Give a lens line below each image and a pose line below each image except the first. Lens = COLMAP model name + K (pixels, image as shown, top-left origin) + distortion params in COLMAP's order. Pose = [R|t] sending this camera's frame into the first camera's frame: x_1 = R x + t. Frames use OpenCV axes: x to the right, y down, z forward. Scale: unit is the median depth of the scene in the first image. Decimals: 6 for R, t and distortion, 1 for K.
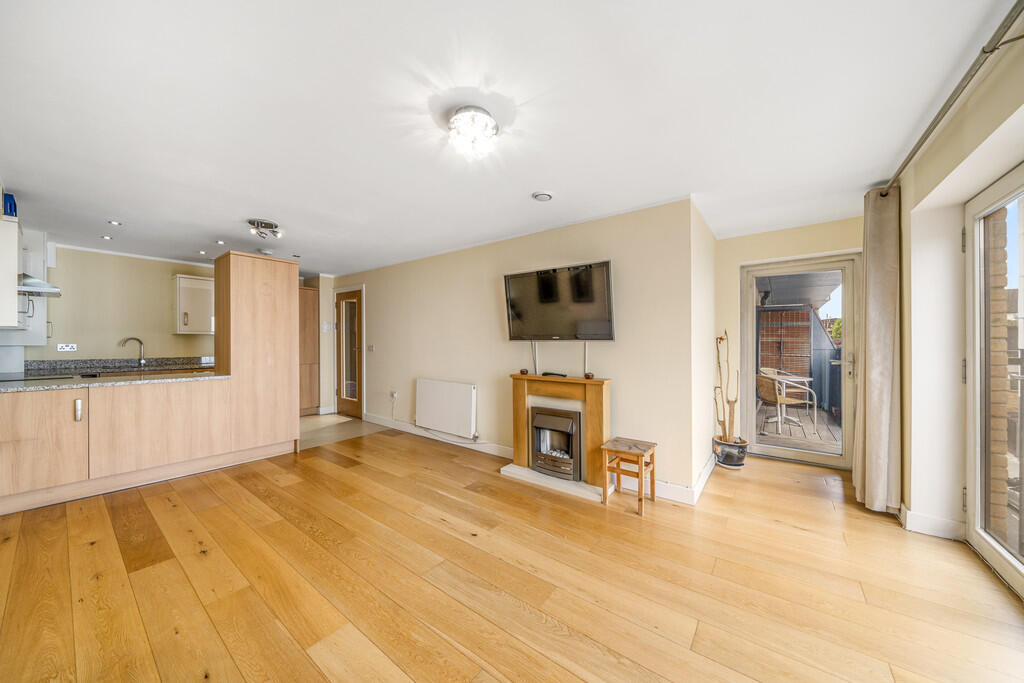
lens RADIAL K [[346.1, 0, 507.6], [0, 346.1, 345.2], [0, 0, 1]] dist [-0.012164, -0.000040]
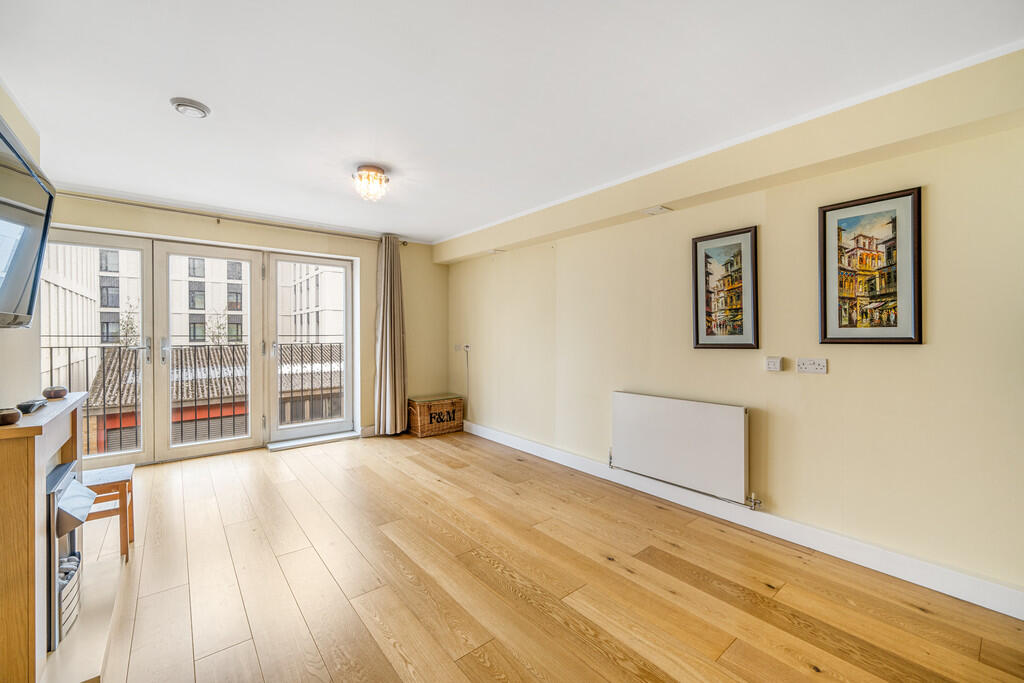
lens RADIAL K [[412.5, 0, 514.5], [0, 412.5, 336.6], [0, 0, 1]] dist [-0.004194, 0.000018]
pose [[-0.973828, -0.002985, 0.227267, -0.612395], [0.000895, 0.999856, 0.016970, -0.010159], [-0.227285, 0.016729, -0.973685, 1.471838]]
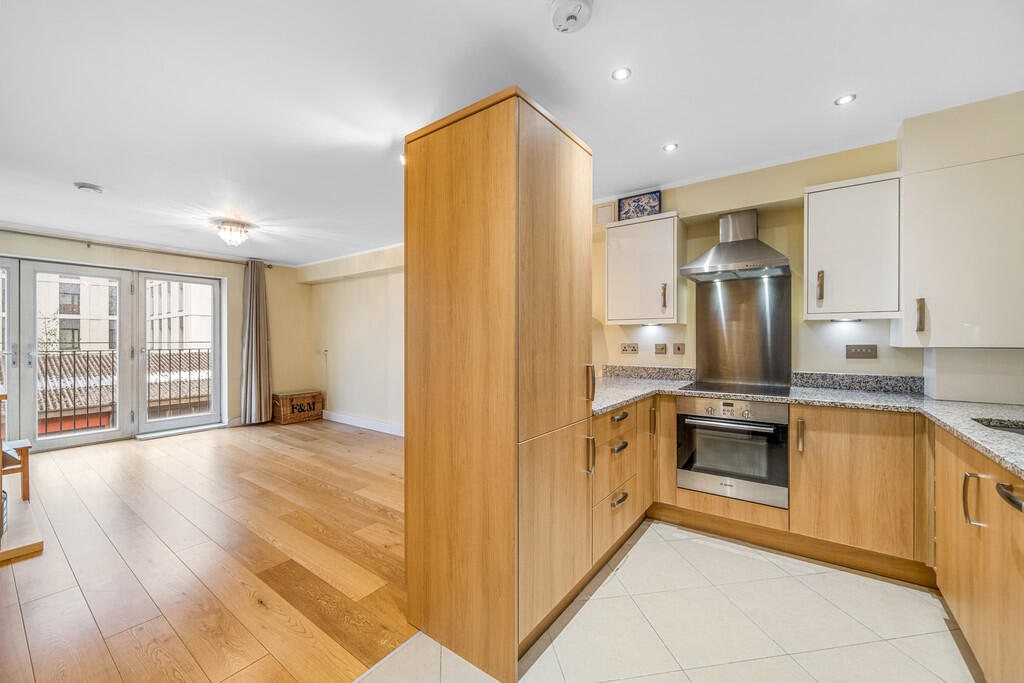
lens RADIAL K [[395.0, 0, 509.9], [0, 395.0, 341.0], [0, 0, 1]] dist [-0.000918, -0.000315]
pose [[-0.999792, -0.000827, -0.020383, -0.954830], [-0.001064, 0.999932, 0.011591, -0.016557], [0.020372, 0.011610, -0.999725, 1.930763]]
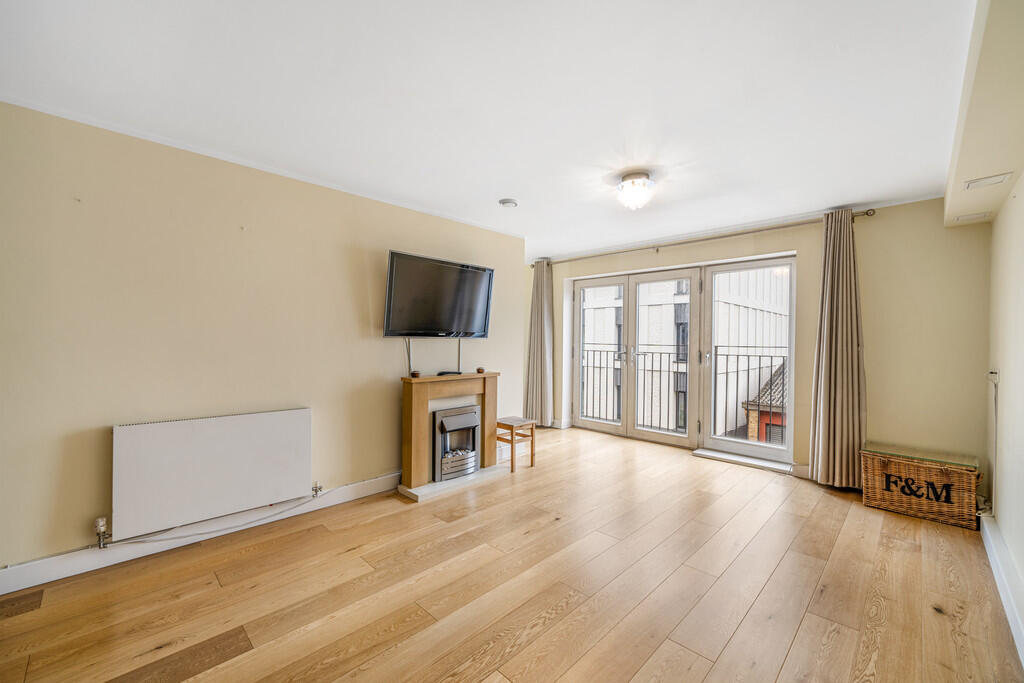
lens RADIAL K [[412.5, 0, 515.9], [0, 412.5, 348.3], [0, 0, 1]] dist [-0.004194, 0.000018]
pose [[0.123013, -0.019215, 0.992219, -1.050997], [-0.005234, 0.999786, 0.020010, -0.007559], [-0.992391, -0.007655, 0.122886, 0.739286]]
